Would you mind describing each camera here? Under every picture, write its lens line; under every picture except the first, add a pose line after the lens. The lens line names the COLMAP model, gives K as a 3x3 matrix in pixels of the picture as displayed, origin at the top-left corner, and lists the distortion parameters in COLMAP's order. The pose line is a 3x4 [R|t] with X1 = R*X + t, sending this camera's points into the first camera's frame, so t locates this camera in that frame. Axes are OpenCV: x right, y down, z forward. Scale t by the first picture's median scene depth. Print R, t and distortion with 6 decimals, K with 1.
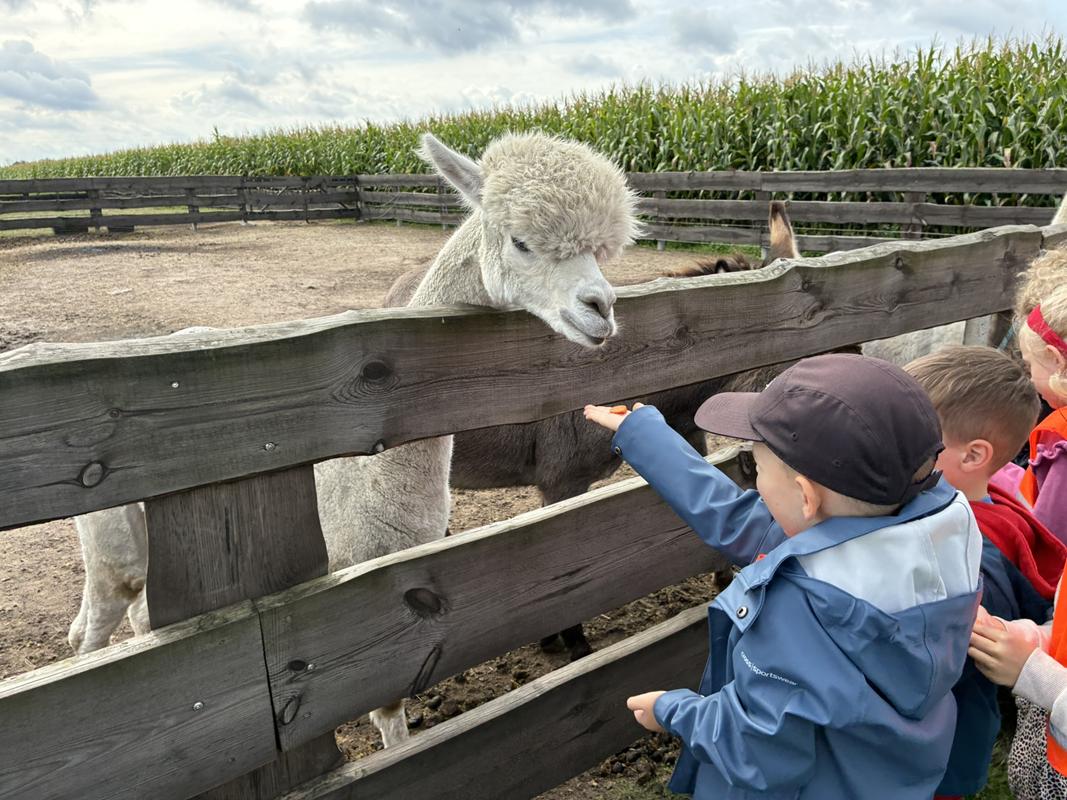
lens RADIAL K [[810.3, 0, 529.0], [0, 810.3, 415.8], [0, 0, 1]] dist [0.013091, -0.008715]
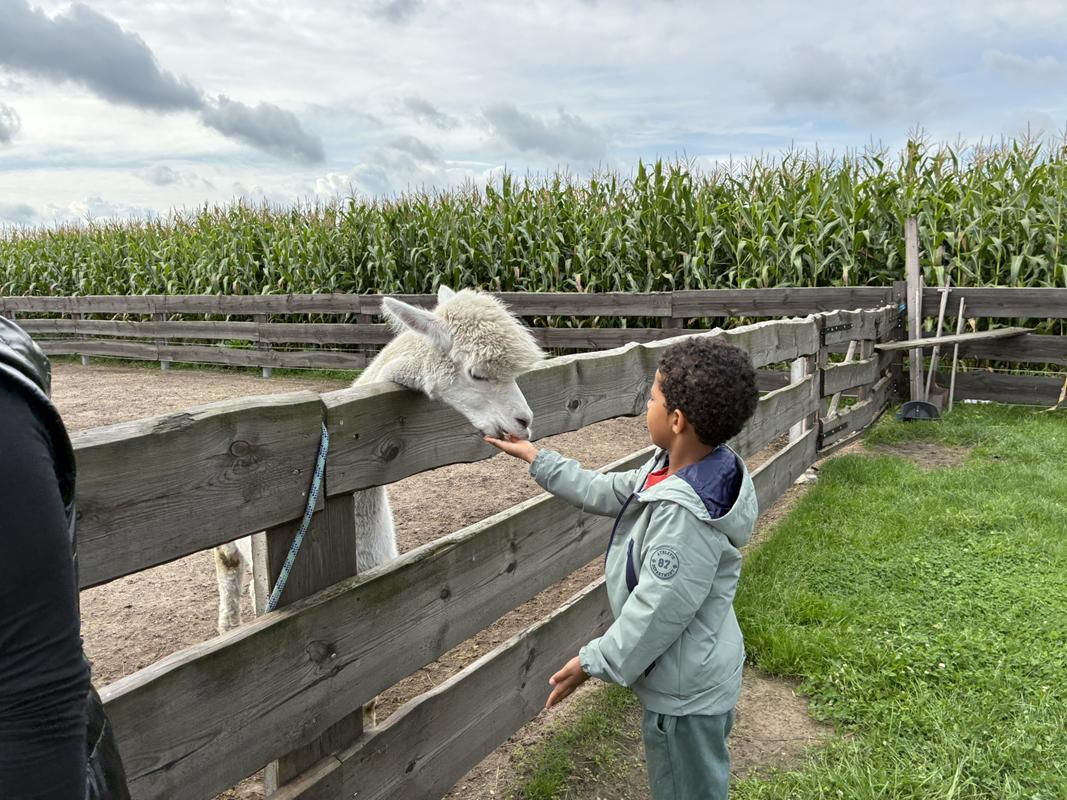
lens RADIAL K [[810.9, 0, 540.0], [0, 810.9, 396.5], [0, 0, 1]] dist [0.025660, -0.004576]
pose [[0.921681, -0.050286, 0.384676, 0.112733], [0.112508, 0.983597, -0.140990, -0.024499], [-0.371276, 0.173227, 0.912220, 0.070058]]
